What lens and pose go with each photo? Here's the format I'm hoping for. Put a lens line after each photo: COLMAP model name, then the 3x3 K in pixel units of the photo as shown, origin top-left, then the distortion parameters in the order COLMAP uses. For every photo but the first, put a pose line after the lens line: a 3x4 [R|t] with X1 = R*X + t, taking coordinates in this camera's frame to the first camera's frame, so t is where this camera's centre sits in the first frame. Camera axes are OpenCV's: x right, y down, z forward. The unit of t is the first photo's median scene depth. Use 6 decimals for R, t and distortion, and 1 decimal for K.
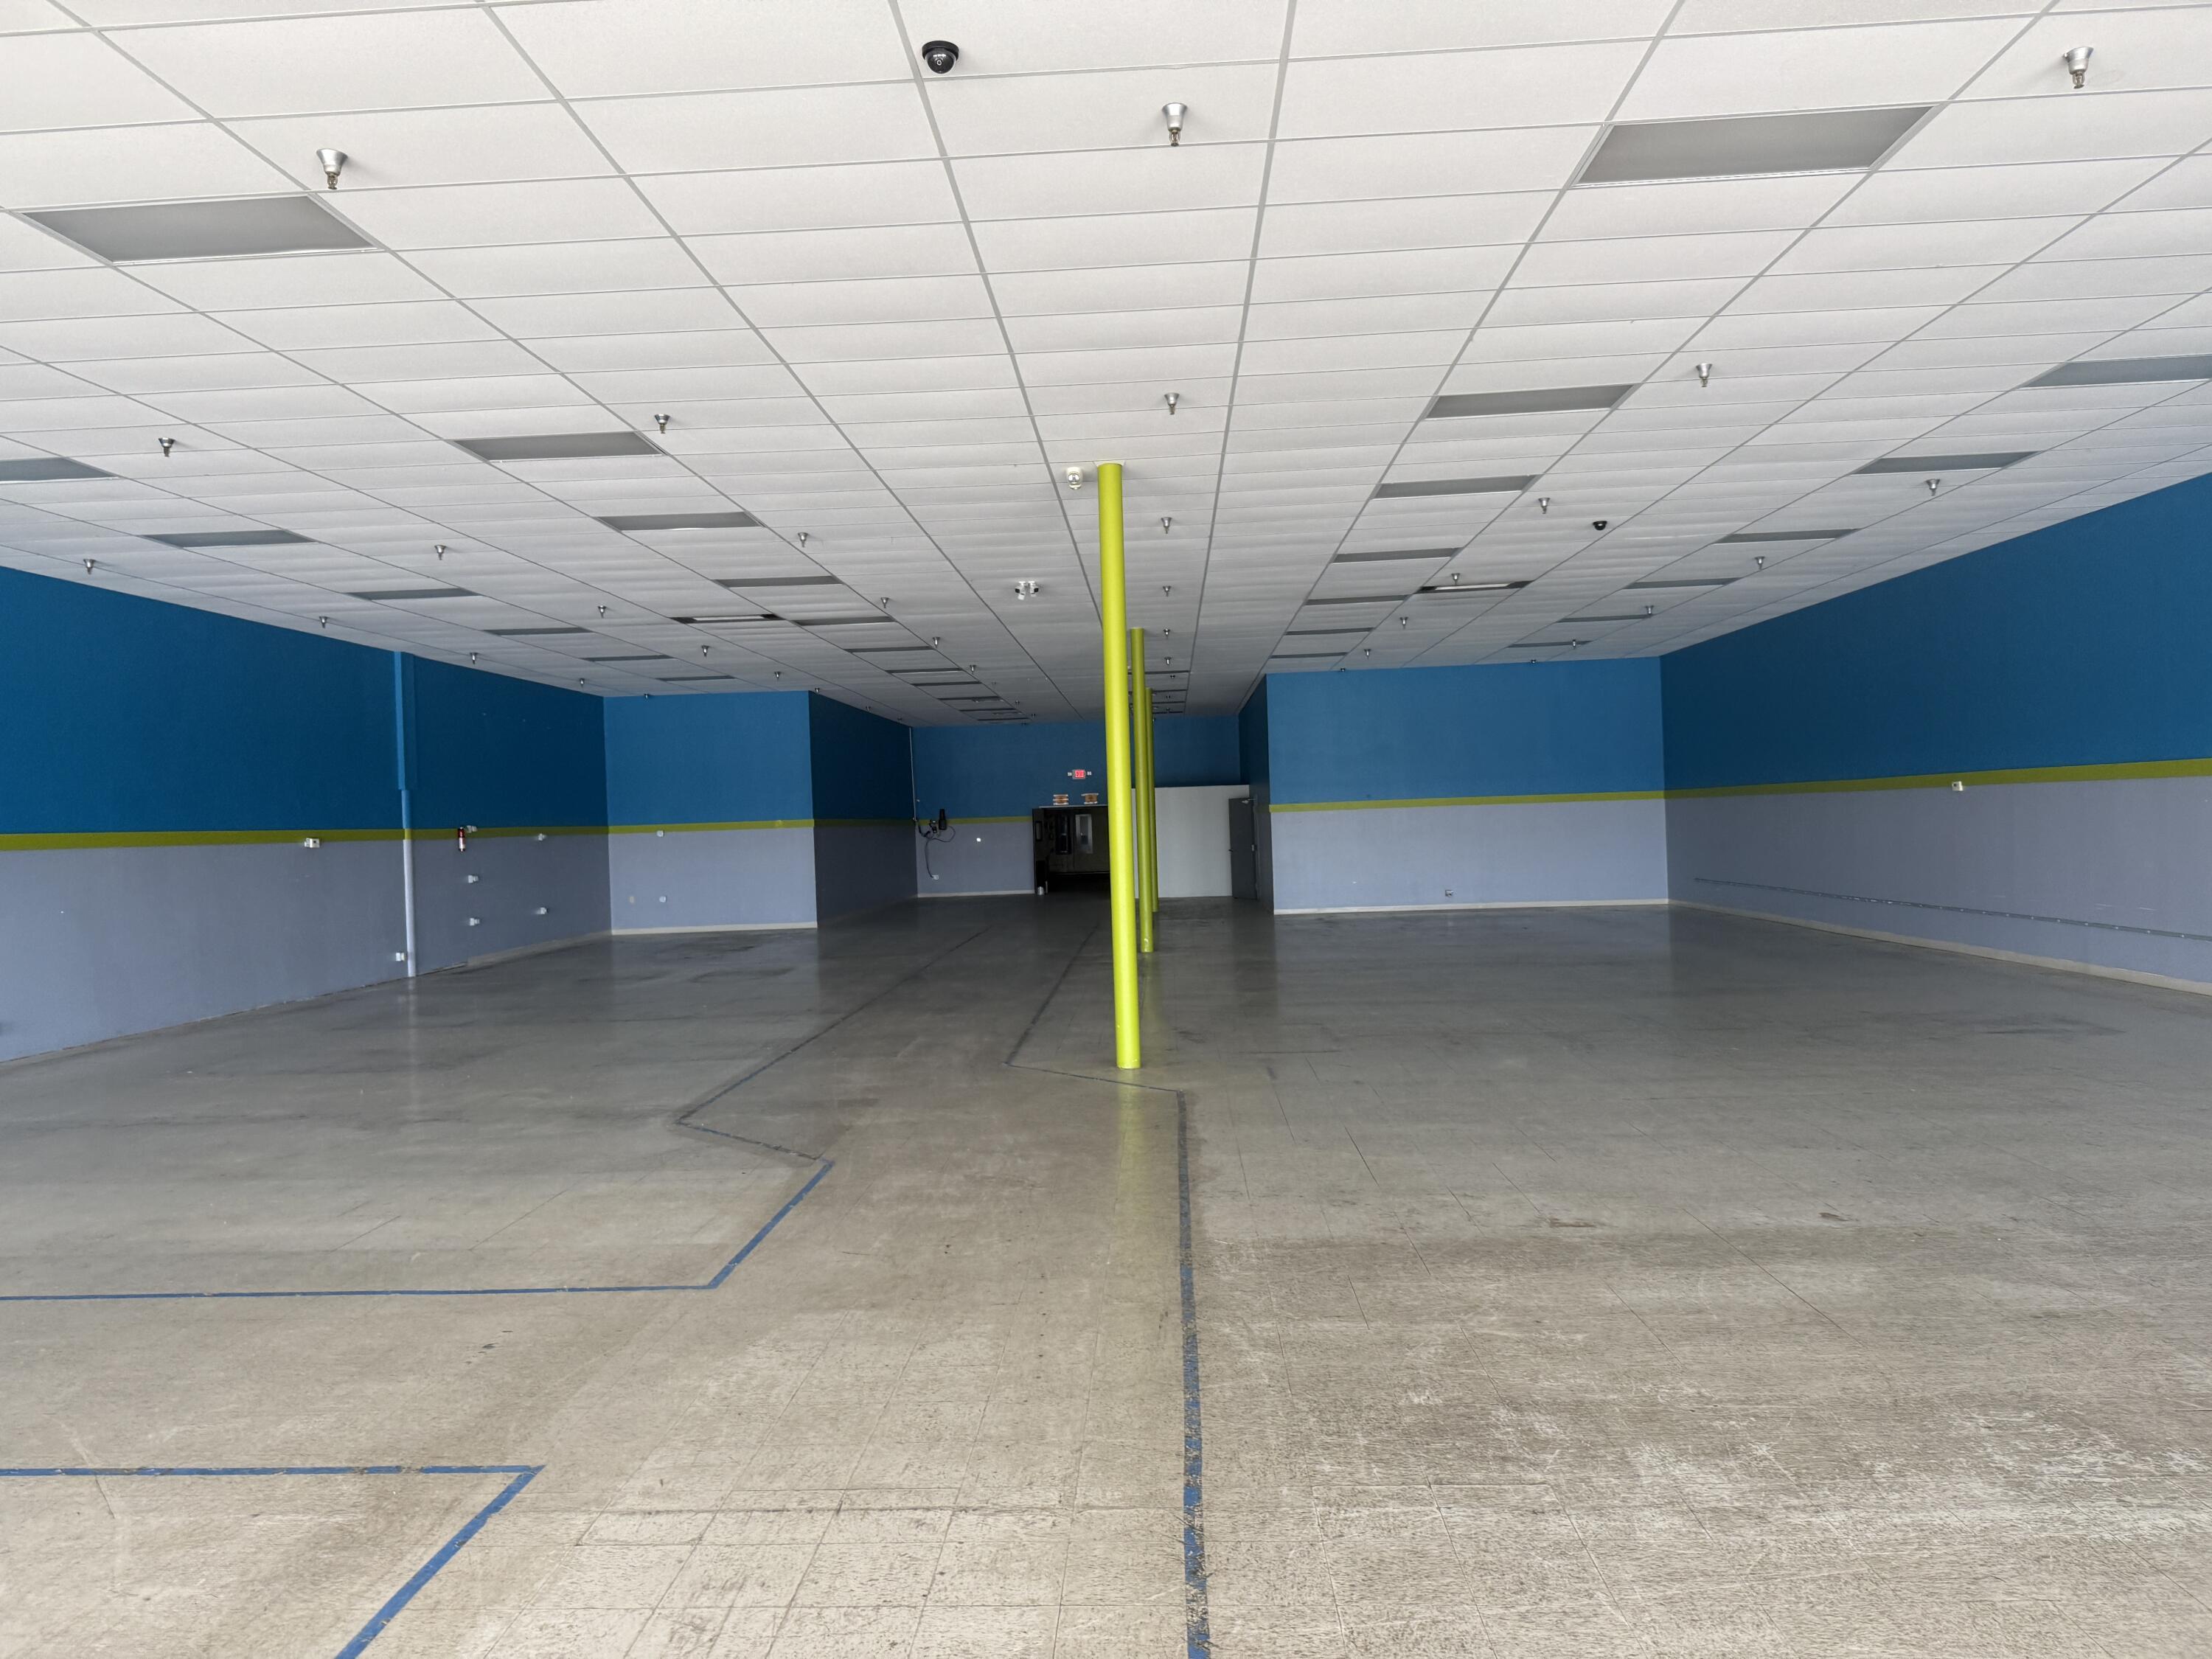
lens RADIAL K [[1560.8, 0, 1098.5], [0, 1560.8, 808.1], [0, 0, 1]] dist [0.048794, -0.062291]
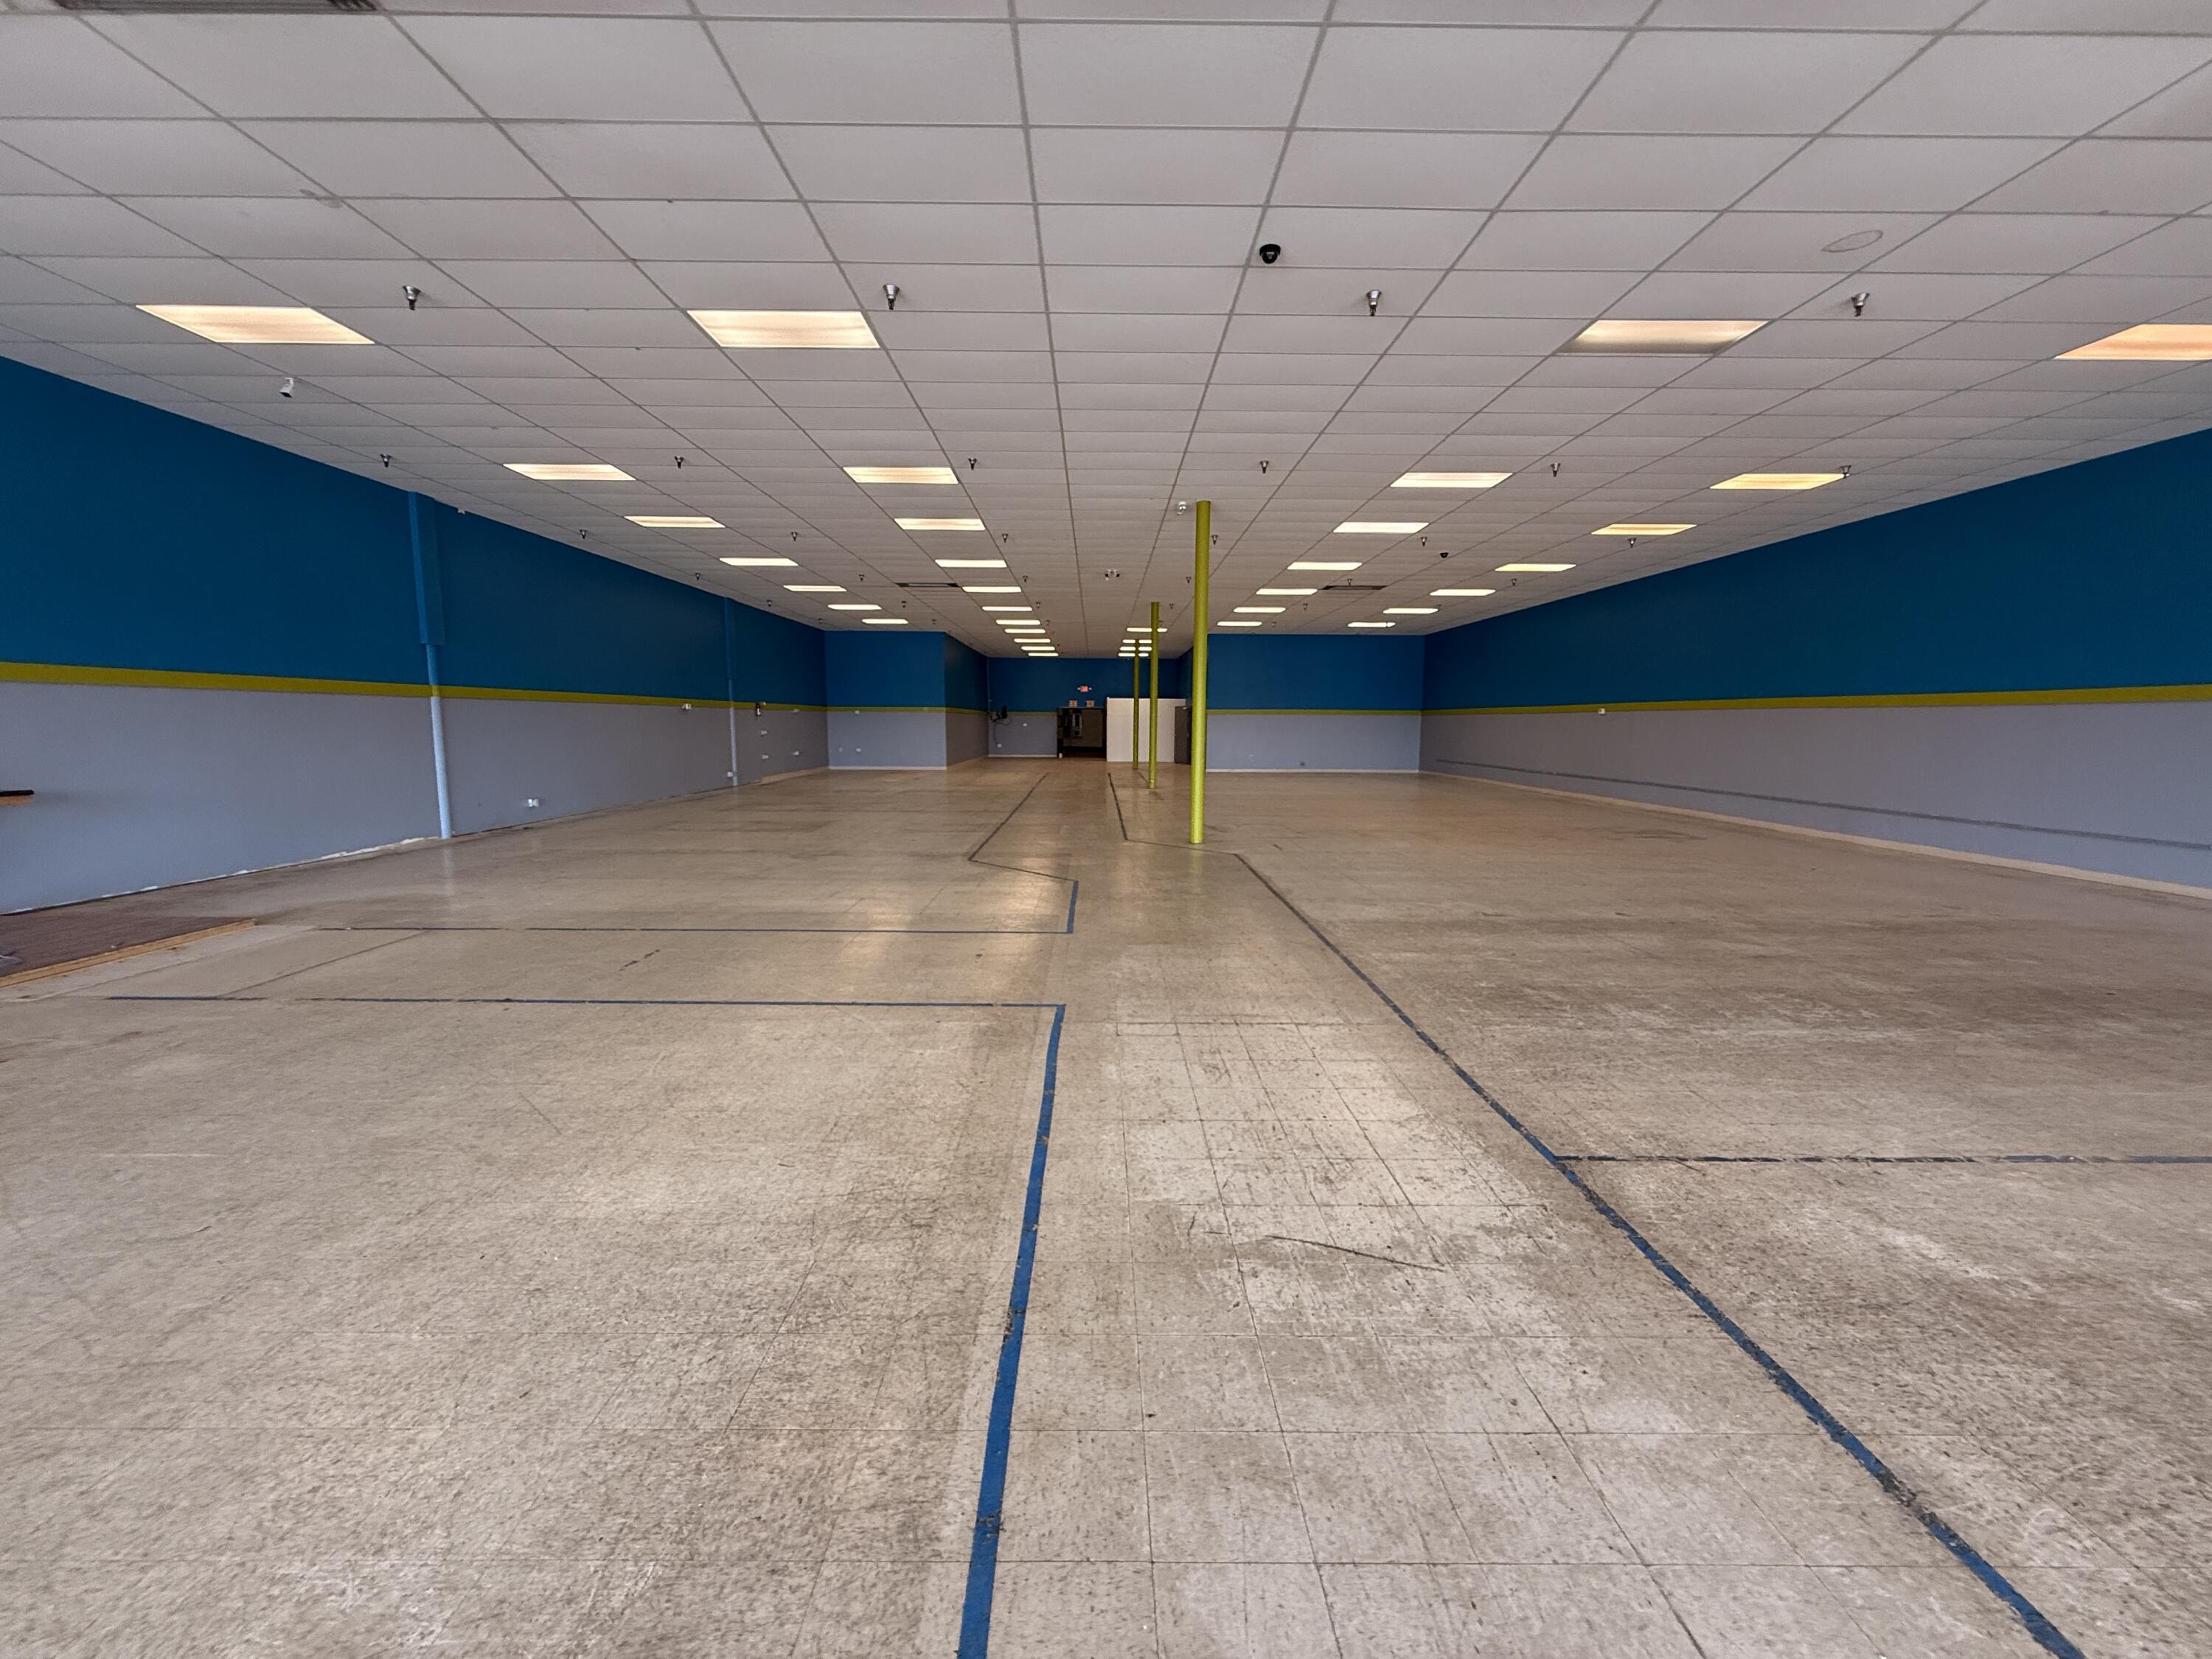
lens RADIAL K [[886.3, 0, 1106.0], [0, 886.3, 829.5], [0, 0, 1]] dist [-0.000189, -0.000139]
pose [[0.997493, 0.032728, 0.062735, -0.288630], [-0.040517, 0.991047, 0.127216, 0.042679], [-0.058010, -0.129439, 0.989889, -0.059307]]
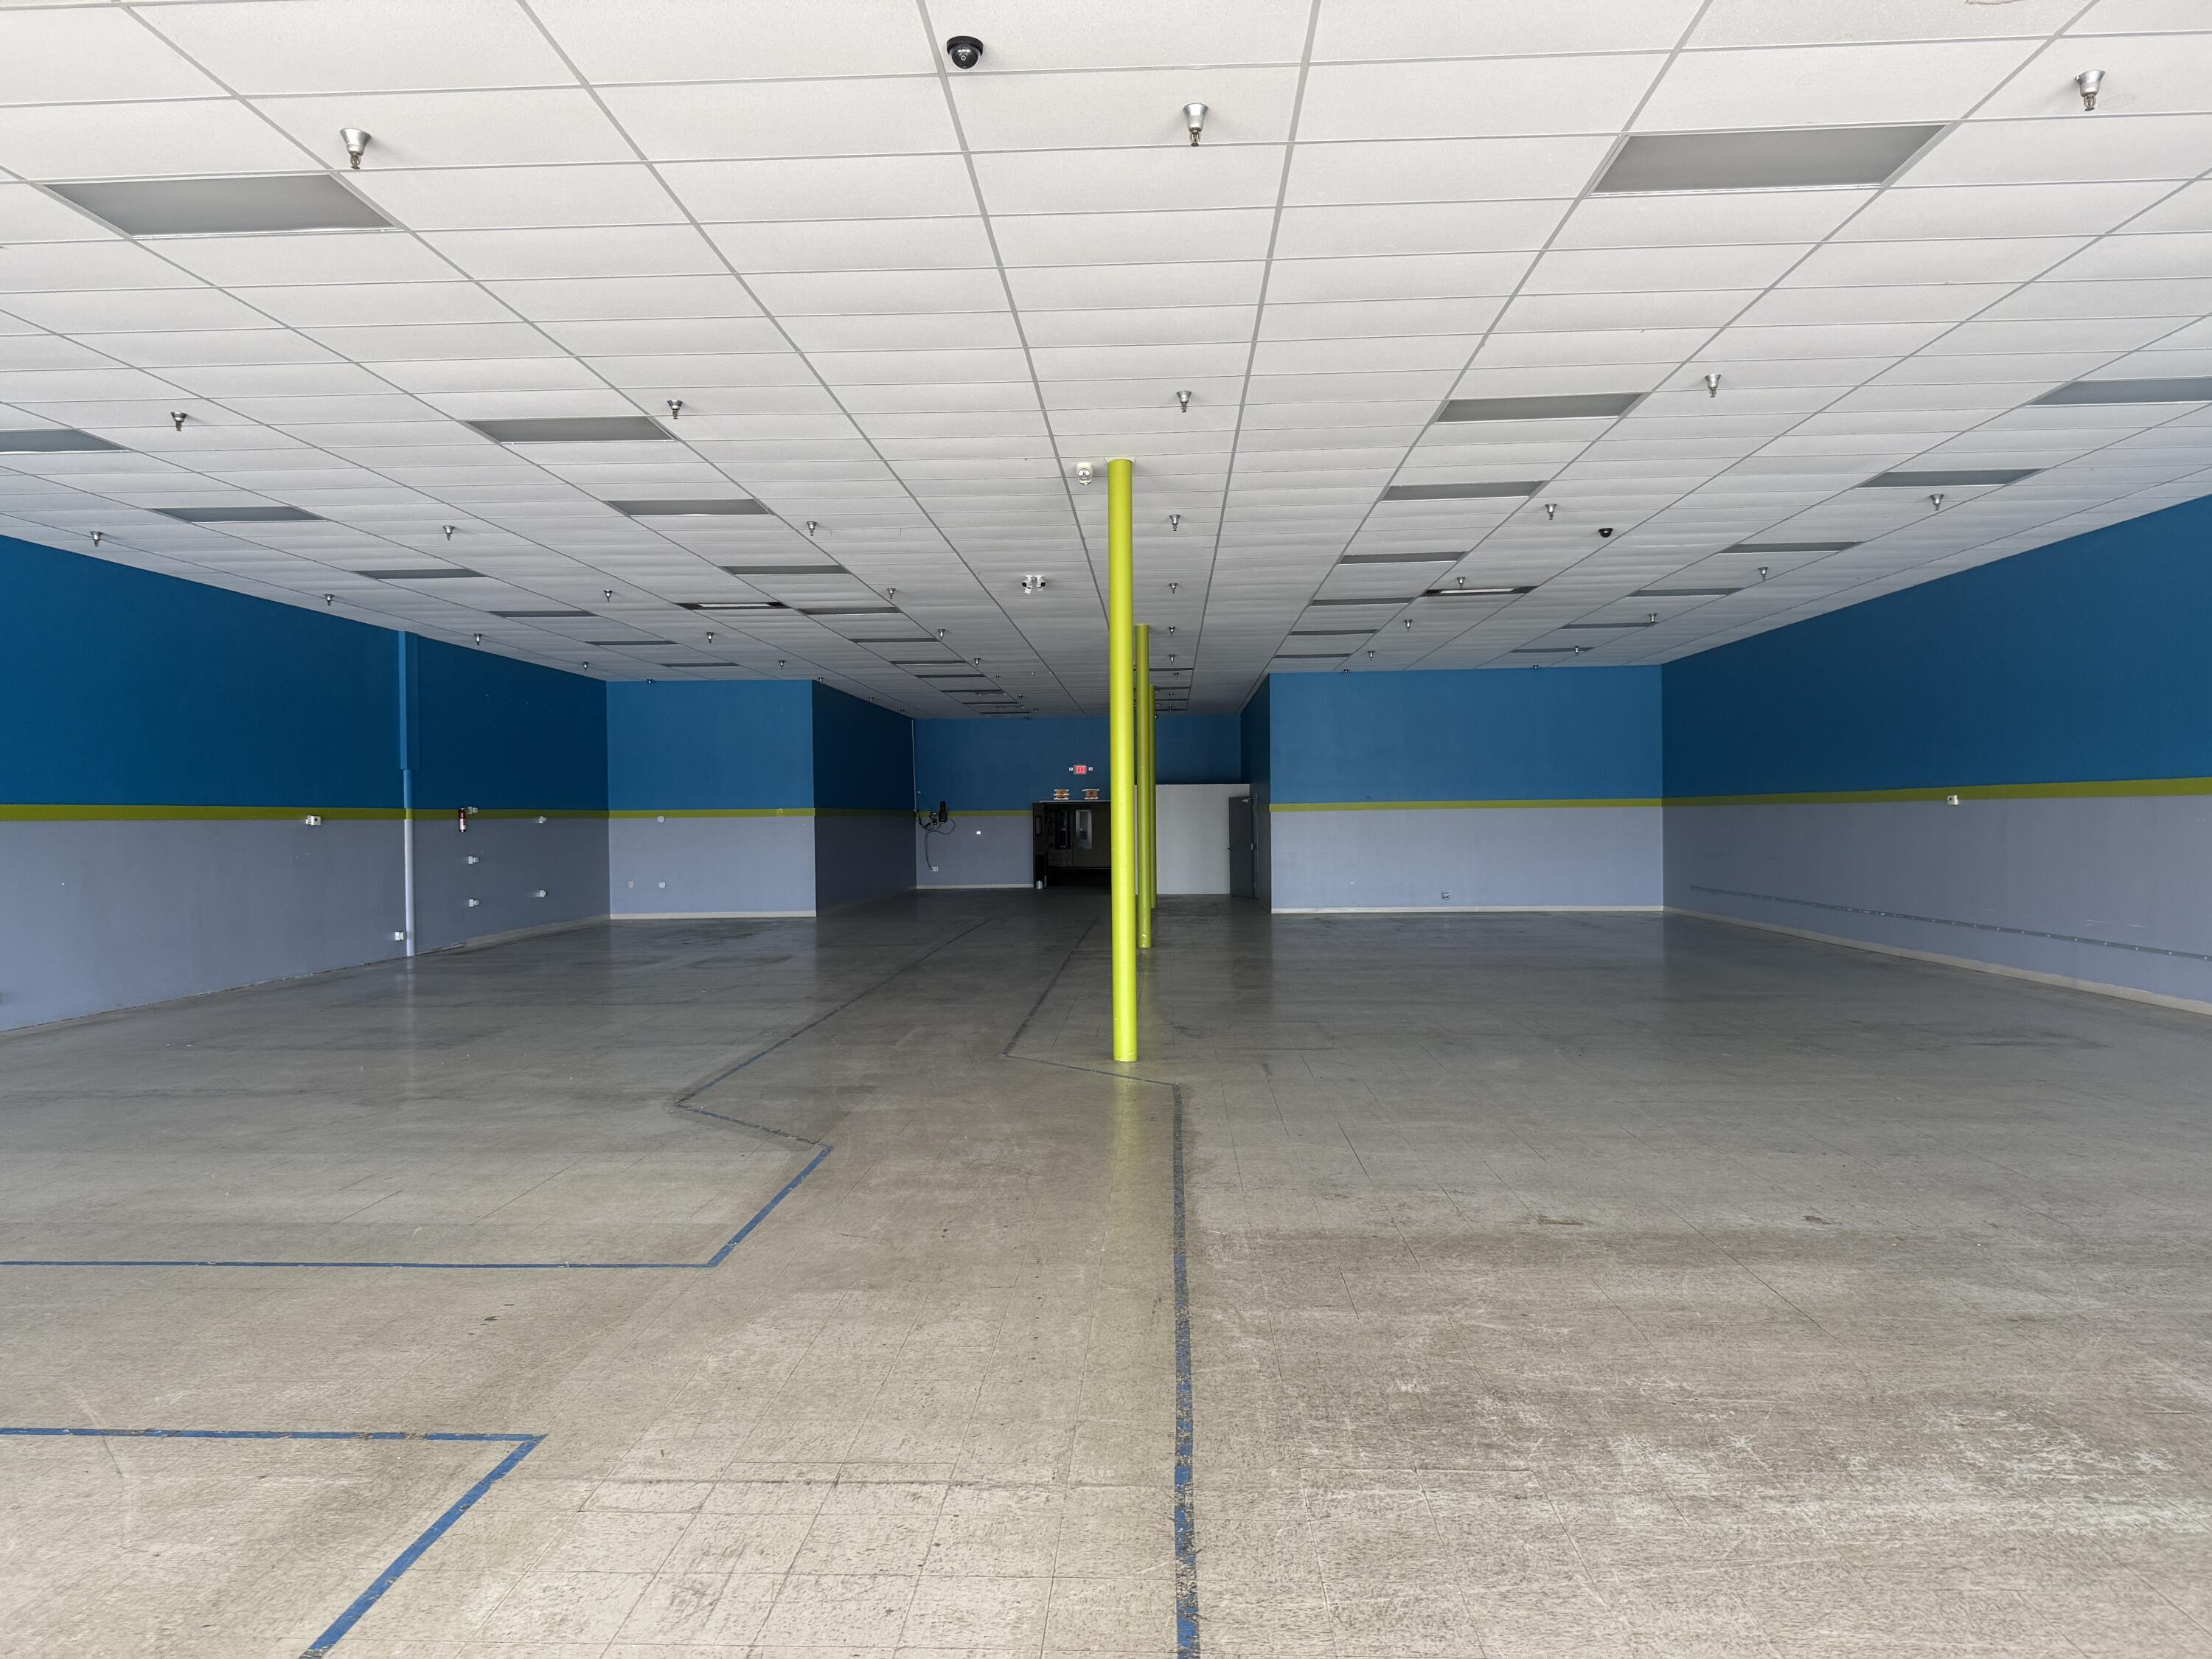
lens RADIAL K [[1559.2, 0, 1106.8], [0, 1559.2, 822.4], [0, 0, 1]] dist [0.055609, -0.075030]
pose [[0.999737, 0.022125, 0.005987, -0.003745], [-0.022194, 0.999686, 0.011661, 0.001616], [-0.005728, -0.011791, 0.999914, -0.011164]]
